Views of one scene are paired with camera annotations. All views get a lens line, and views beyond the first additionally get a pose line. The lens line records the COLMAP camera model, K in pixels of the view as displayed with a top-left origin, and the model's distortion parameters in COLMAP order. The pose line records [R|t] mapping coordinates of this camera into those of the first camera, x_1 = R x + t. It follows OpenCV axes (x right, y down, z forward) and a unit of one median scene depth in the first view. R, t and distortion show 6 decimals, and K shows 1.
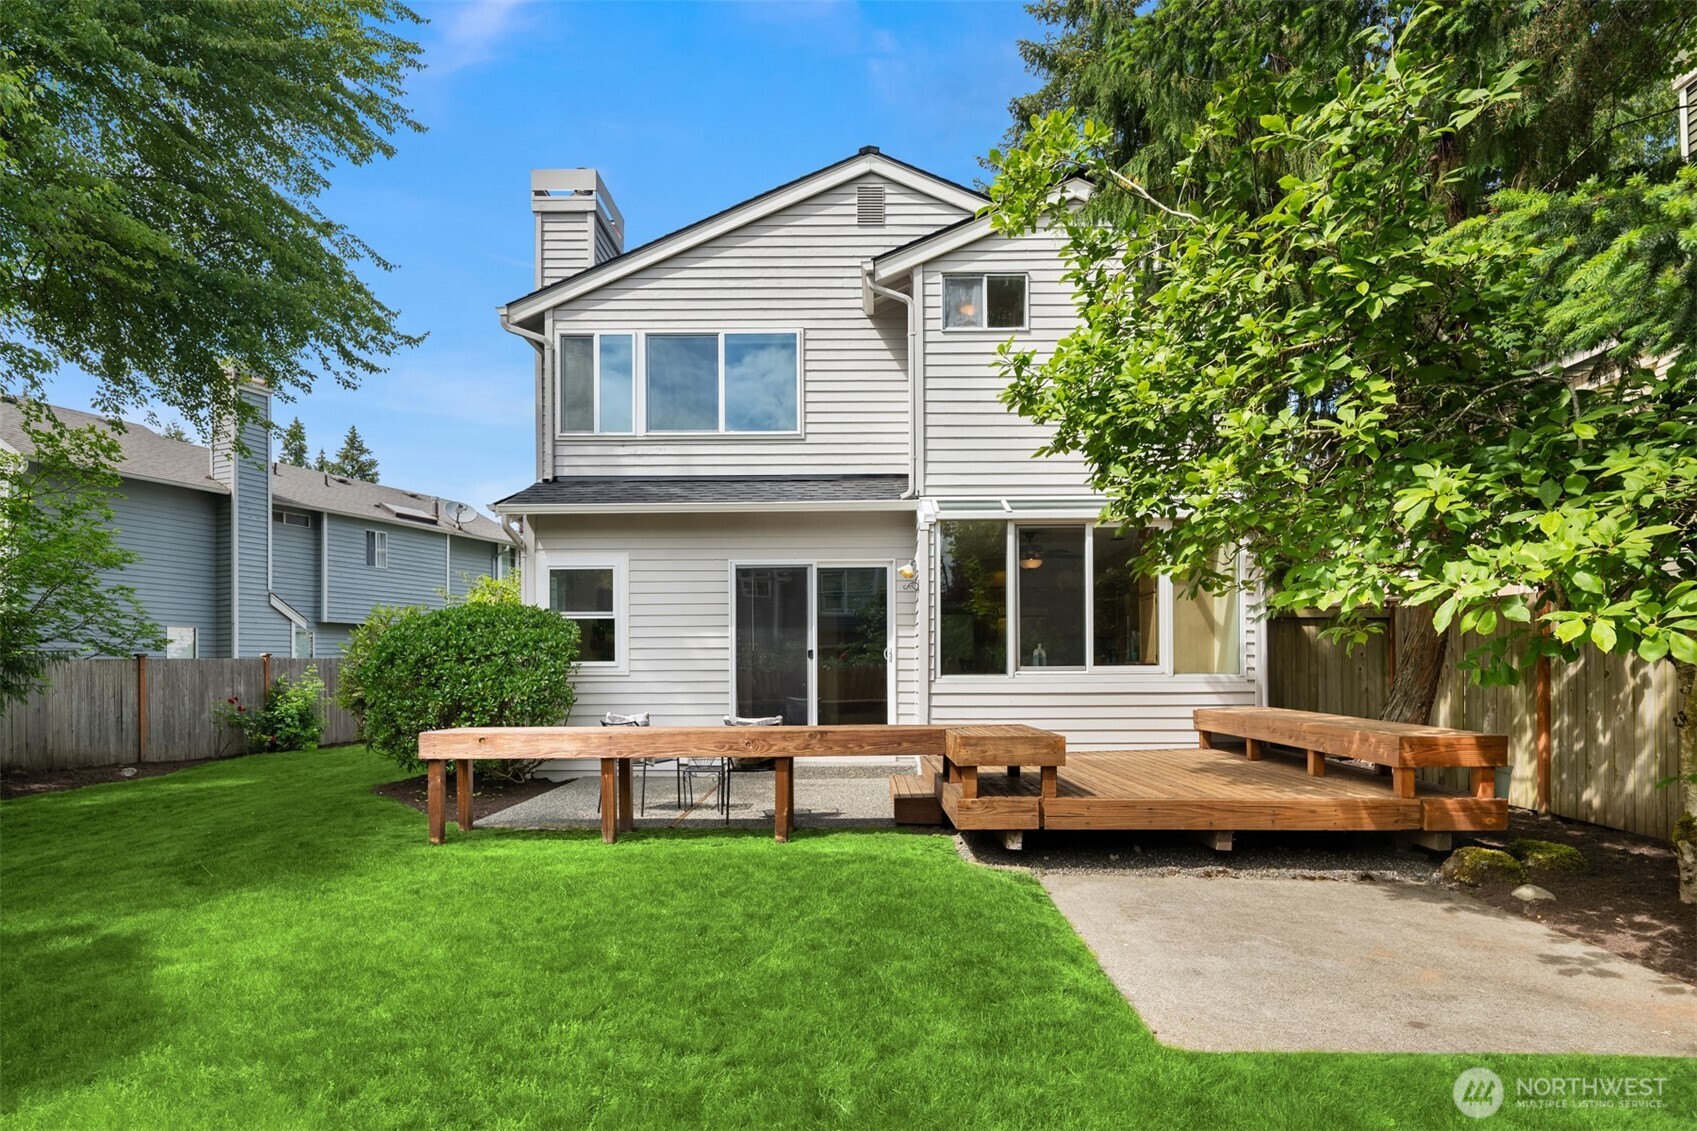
lens RADIAL K [[910.7, 0, 846.4], [0, 910.7, 680.3], [0, 0, 1]] dist [0.014778, 0.000251]
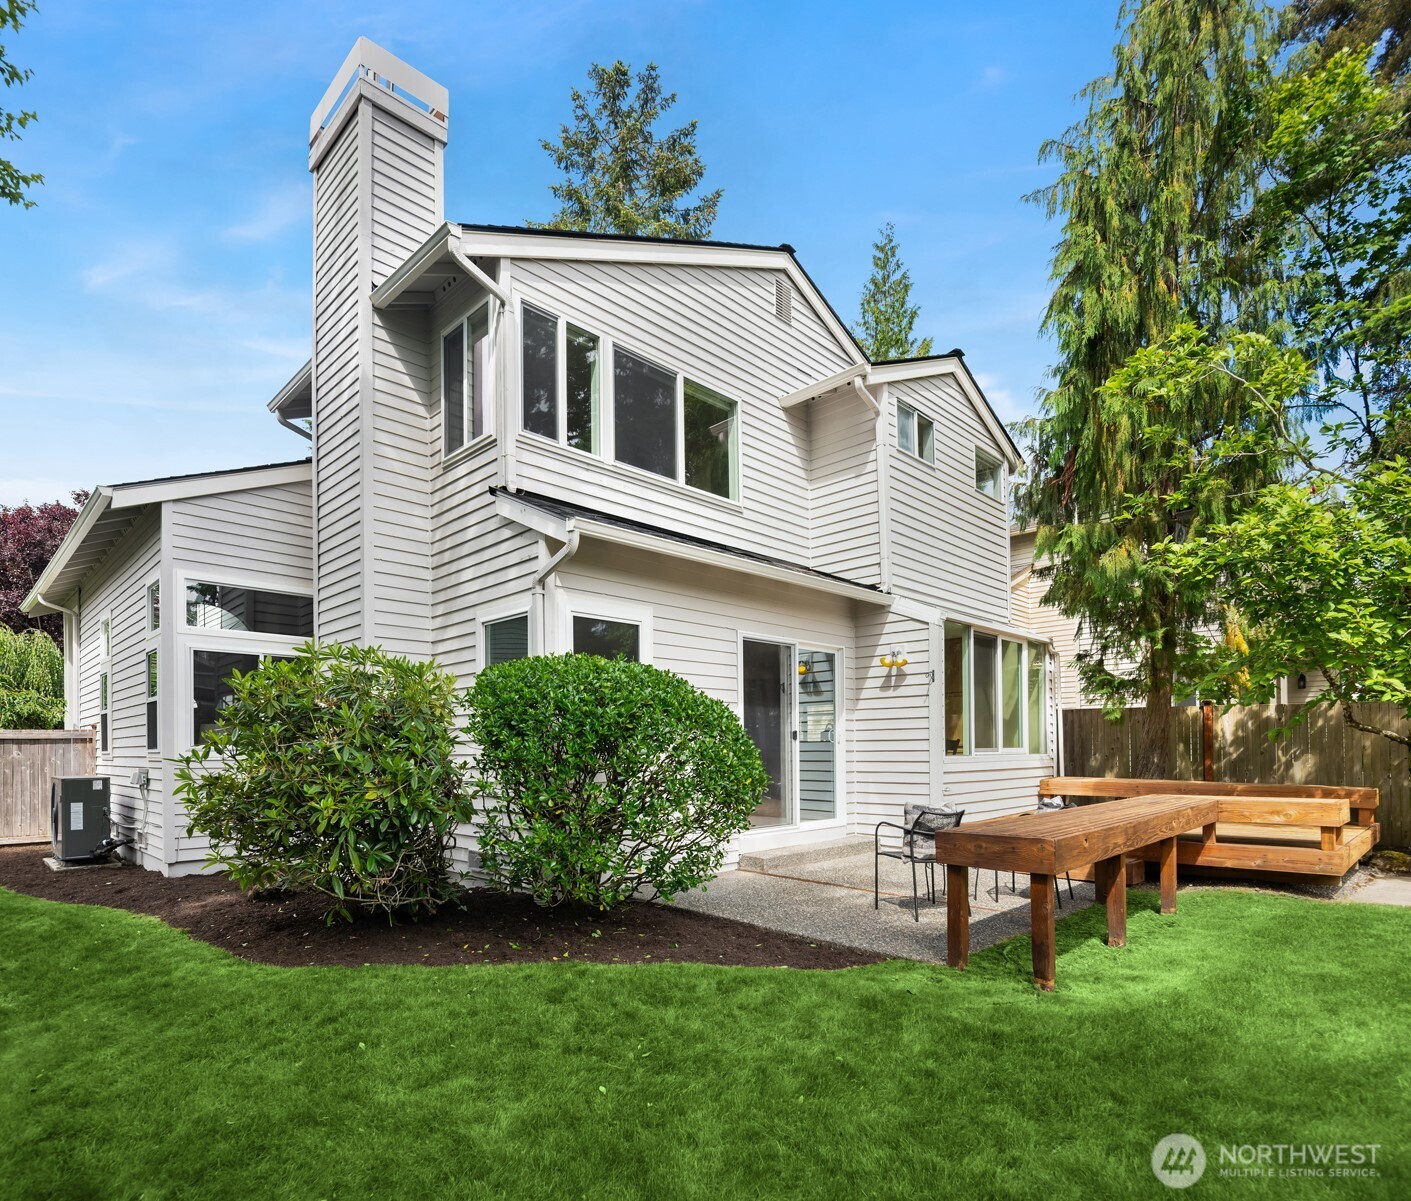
lens RADIAL K [[774.0, 0, 709.2], [0, 774.0, 746.6], [0, 0, 1]] dist [0.004303, 0.014582]
pose [[0.692254, 0.005014, 0.721636, -0.662236], [0.007705, 0.999868, -0.014338, -0.005409], [-0.721613, 0.015486, 0.692124, 0.461901]]
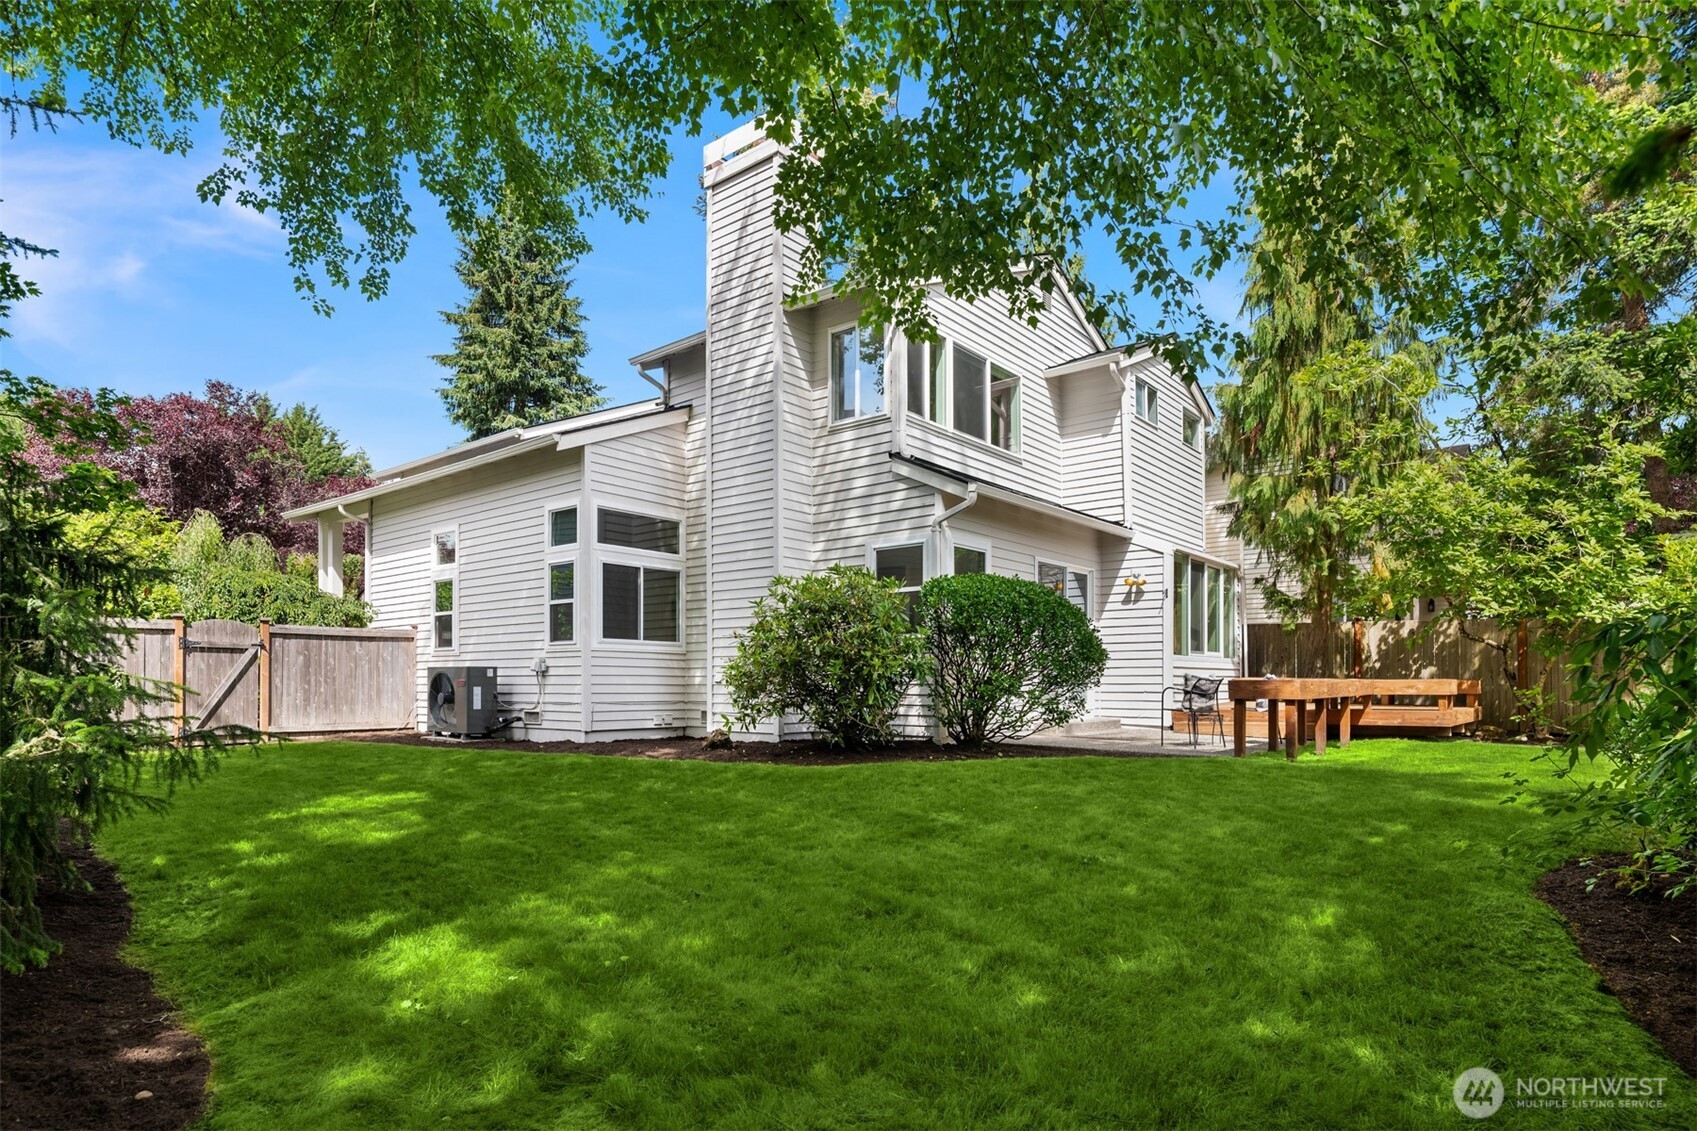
lens RADIAL K [[910.7, 0, 846.4], [0, 910.7, 680.3], [0, 0, 1]] dist [0.014778, 0.000251]
pose [[0.624447, 0.008053, 0.781026, -1.163563], [0.000078, 0.999946, -0.010373, 0.042879], [-0.781067, 0.006538, 0.624413, 0.415240]]
